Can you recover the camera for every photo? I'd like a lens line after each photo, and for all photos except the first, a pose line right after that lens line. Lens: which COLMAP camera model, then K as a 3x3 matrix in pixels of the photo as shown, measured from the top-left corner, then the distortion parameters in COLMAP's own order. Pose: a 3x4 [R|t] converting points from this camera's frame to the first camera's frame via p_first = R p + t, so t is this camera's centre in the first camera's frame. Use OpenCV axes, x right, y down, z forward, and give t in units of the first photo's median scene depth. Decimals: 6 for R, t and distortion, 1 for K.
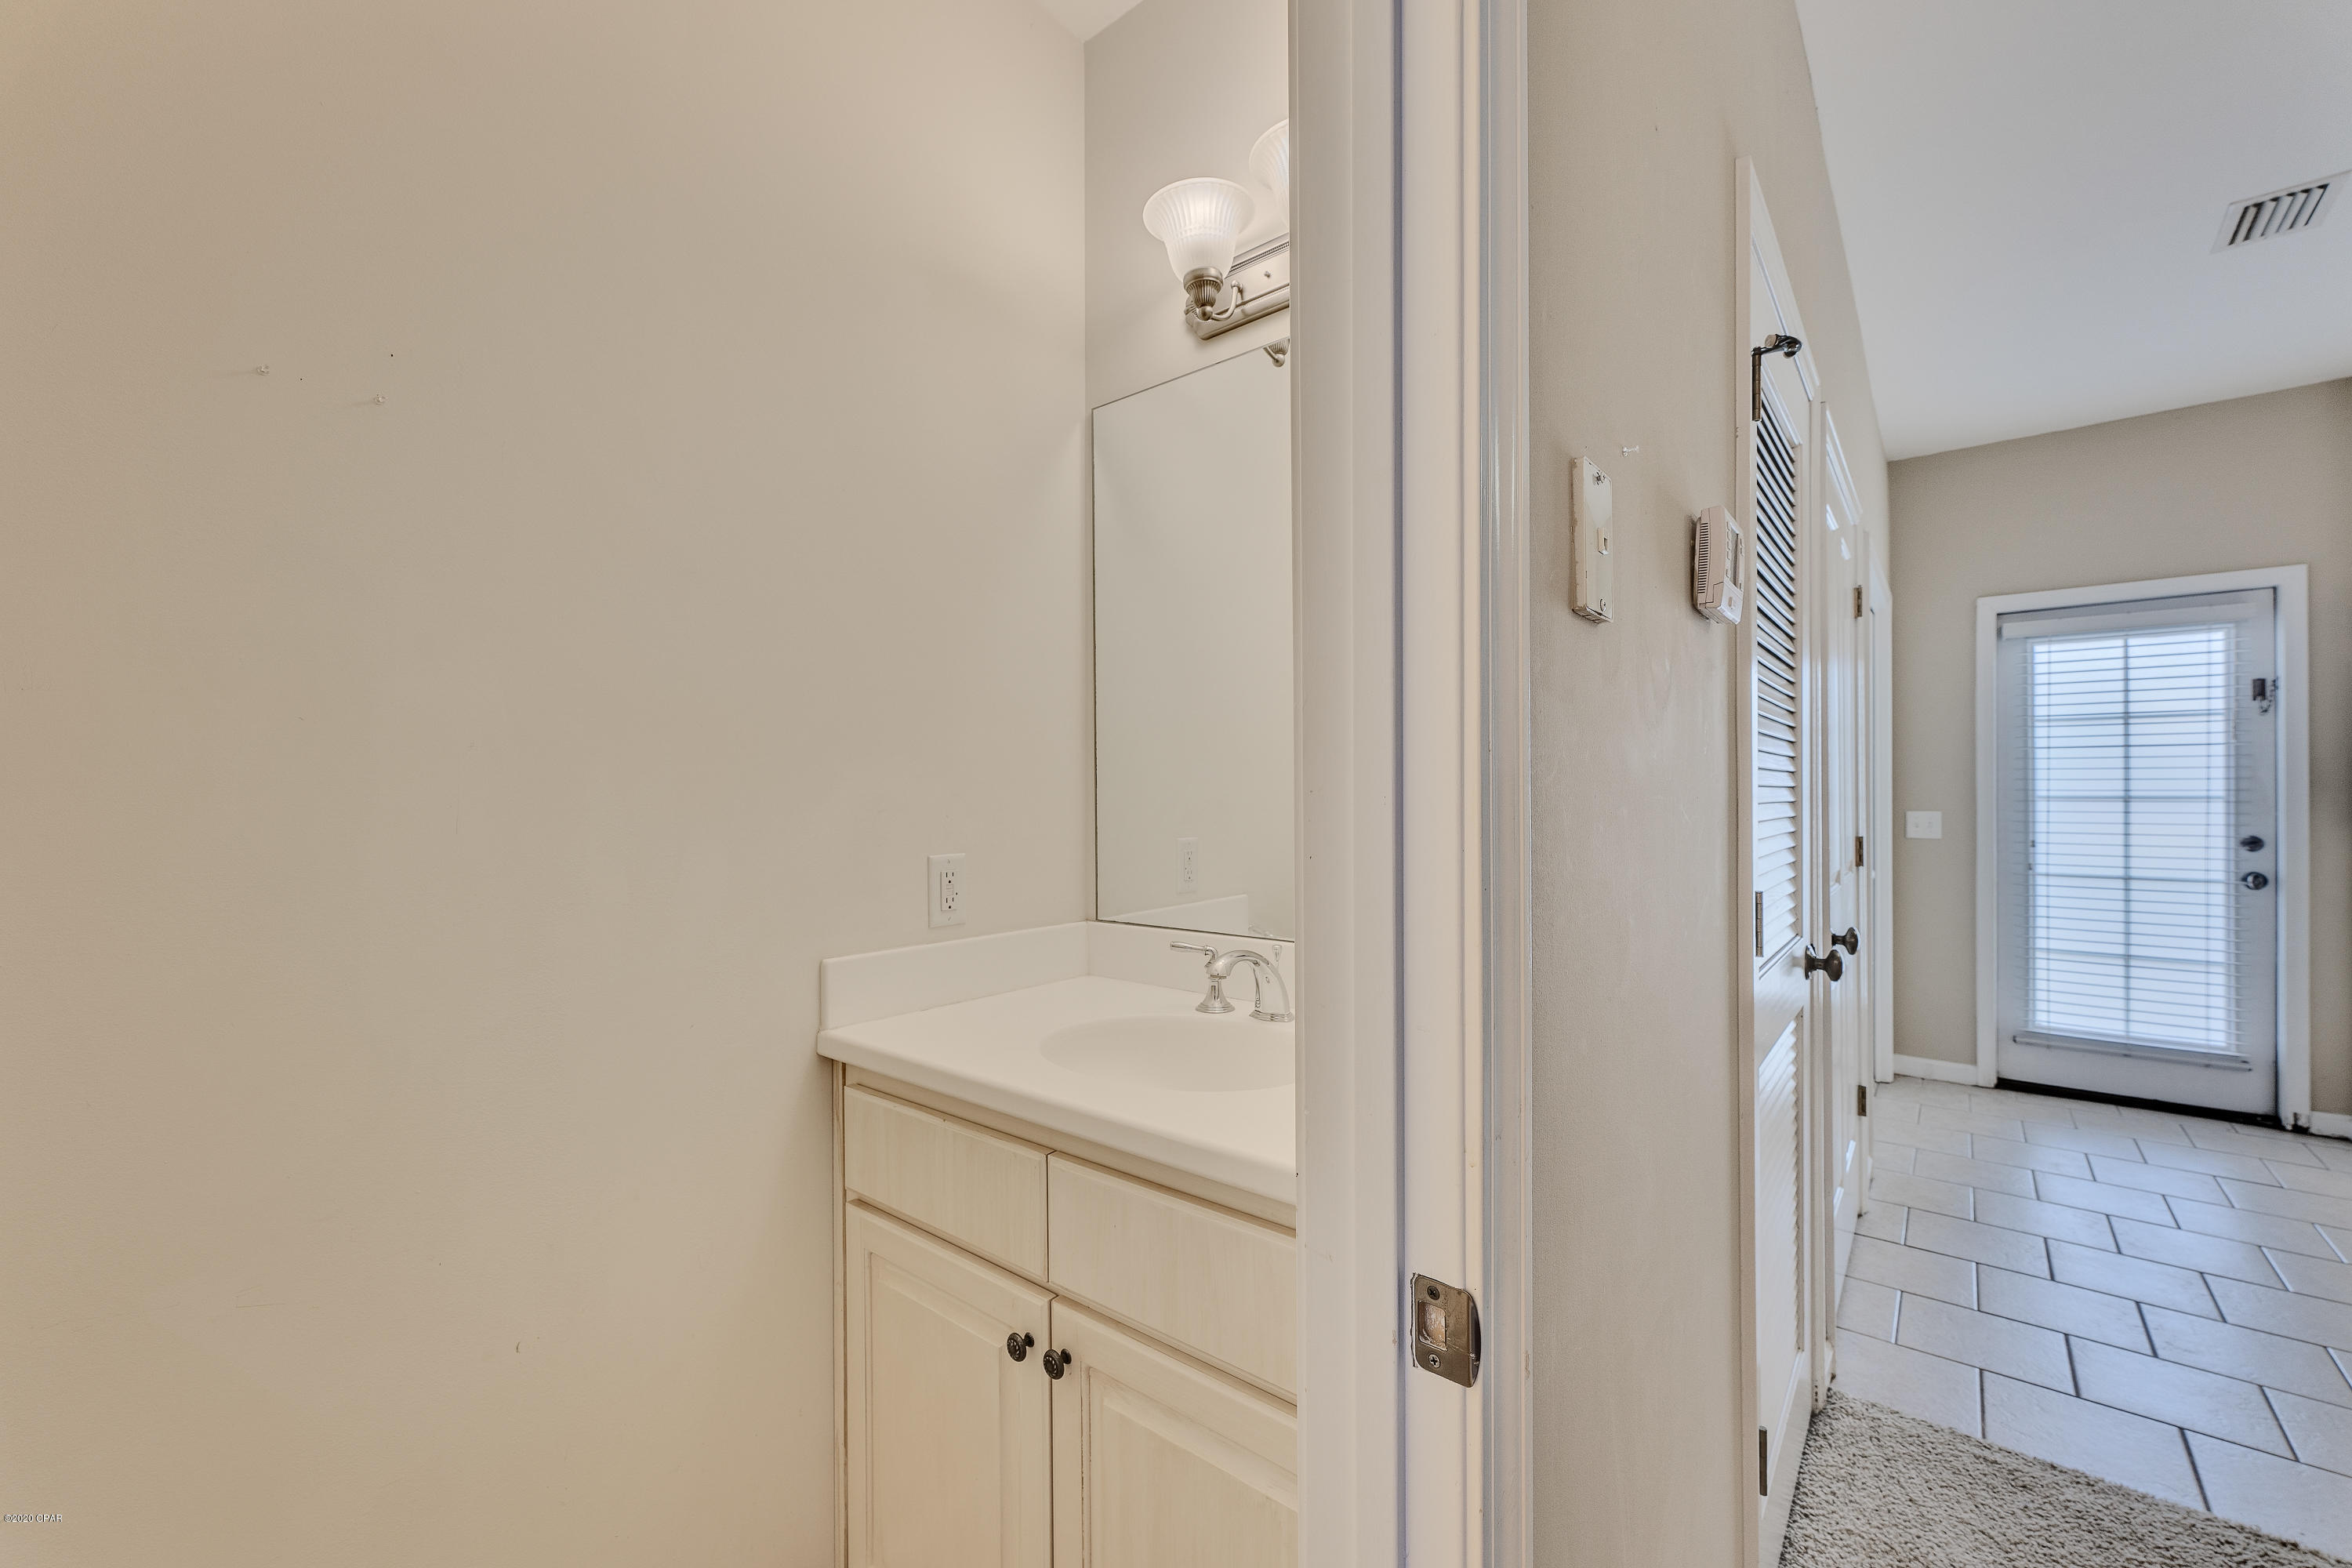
lens RADIAL K [[938.5, 0, 1175.8], [0, 938.5, 792.4], [0, 0, 1]] dist [0.001912, 0.000447]
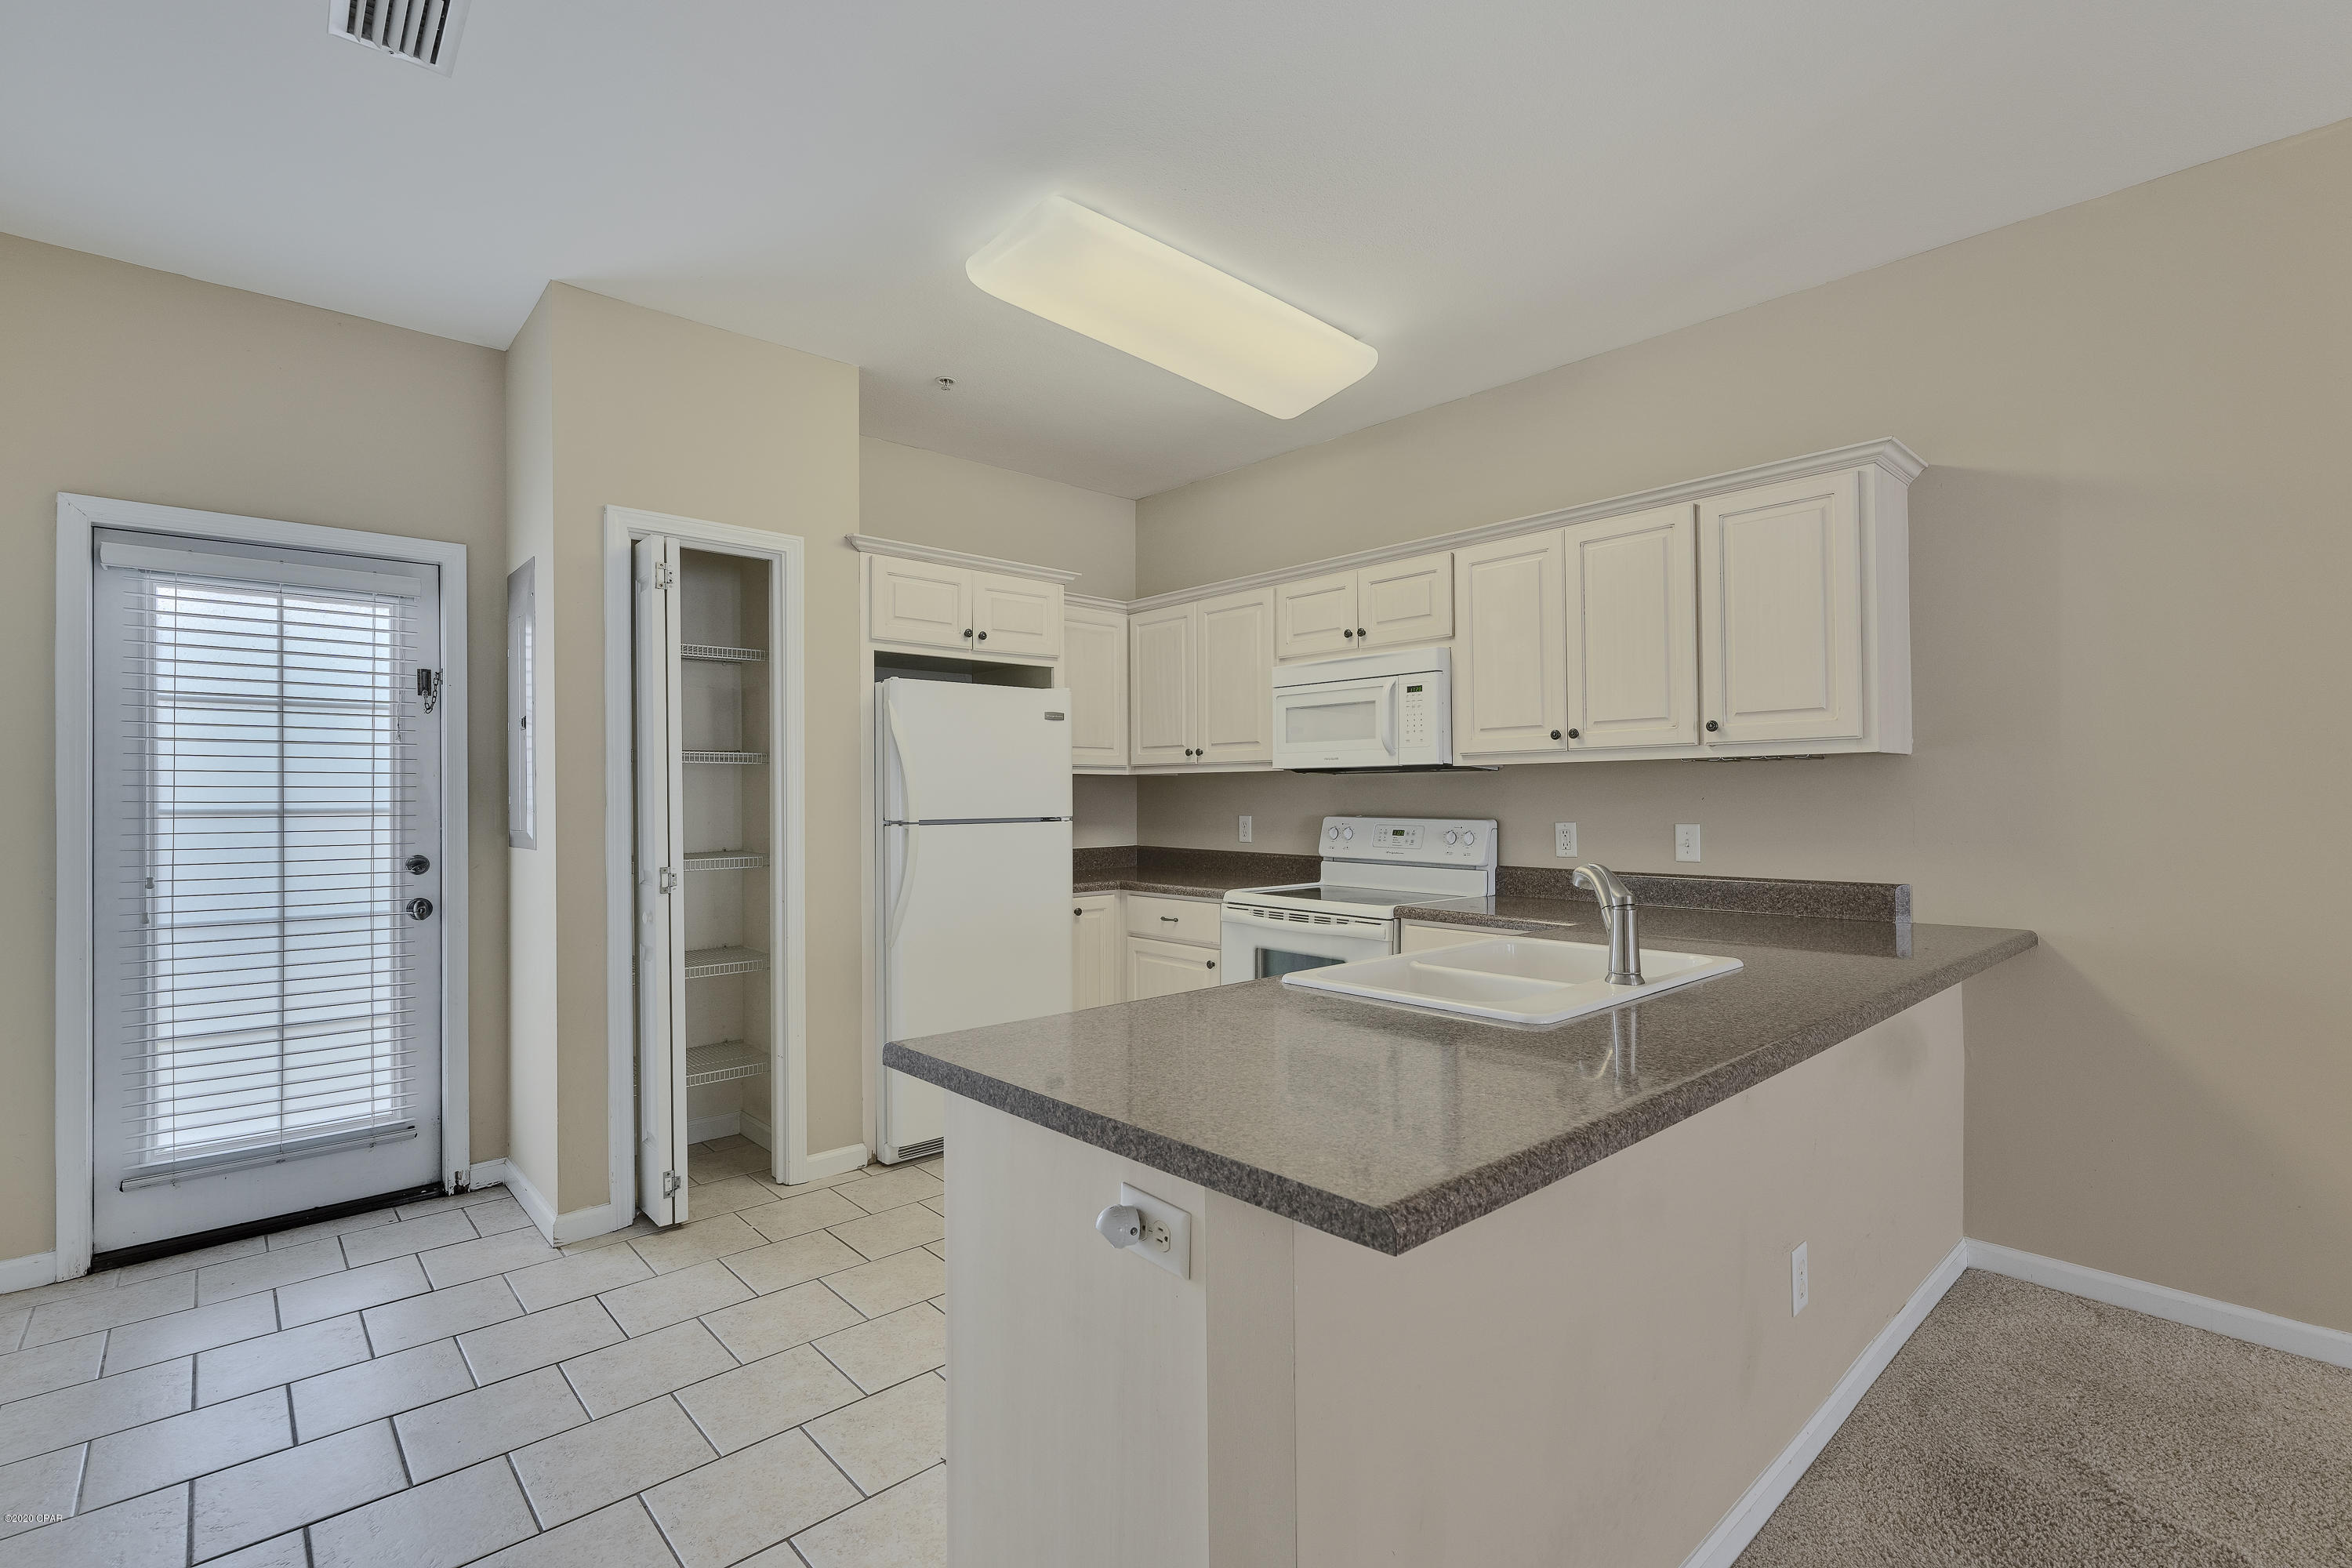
lens RADIAL K [[1052.9, 0, 1171.9], [0, 1052.9, 792.1], [0, 0, 1]] dist [-0.001494, -0.000876]
pose [[0.139521, 0.006962, 0.990195, 0.302015], [0.006186, 0.999950, -0.007902, 0.001005], [-0.990200, 0.007228, 0.139470, 0.198939]]
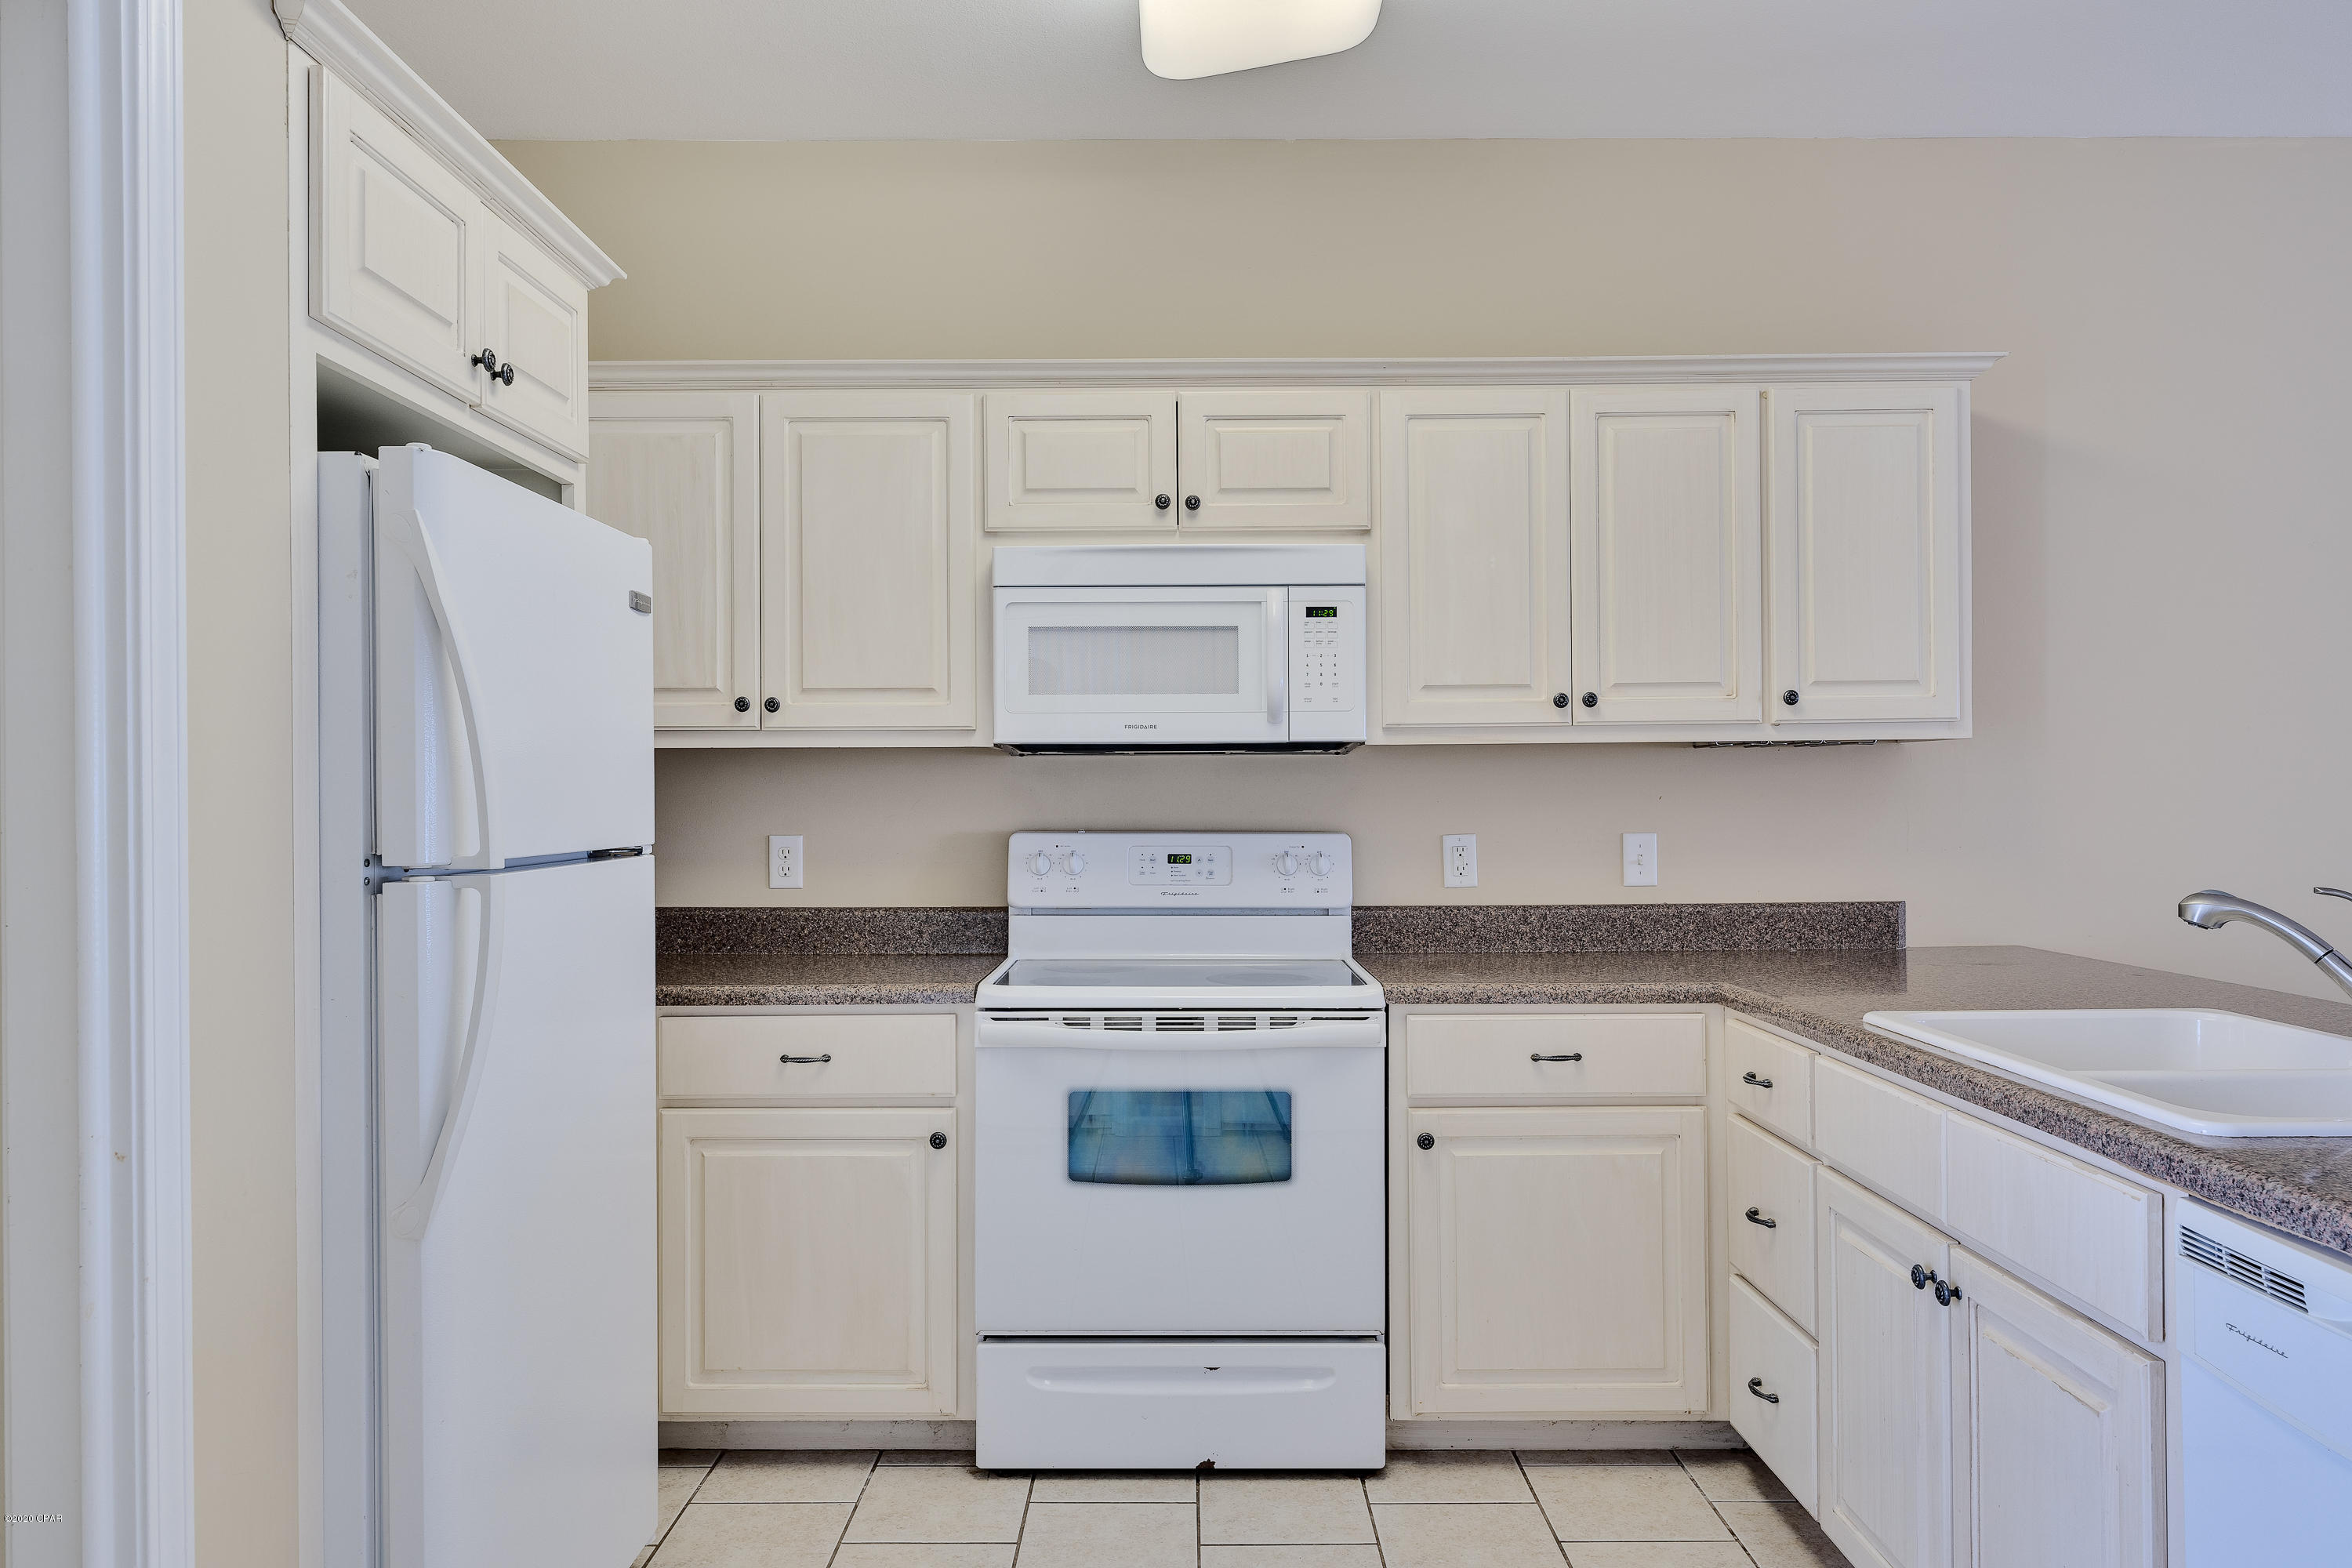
lens RADIAL K [[1557.0, 0, 1251.3], [0, 1557.0, 791.2], [0, 0, 1]] dist [0.005266, -0.004839]
pose [[-0.635772, 0.009299, 0.771821, 0.675170], [0.010217, 0.999941, -0.003631, -0.000801], [-0.771810, 0.005577, -0.635829, 0.686168]]
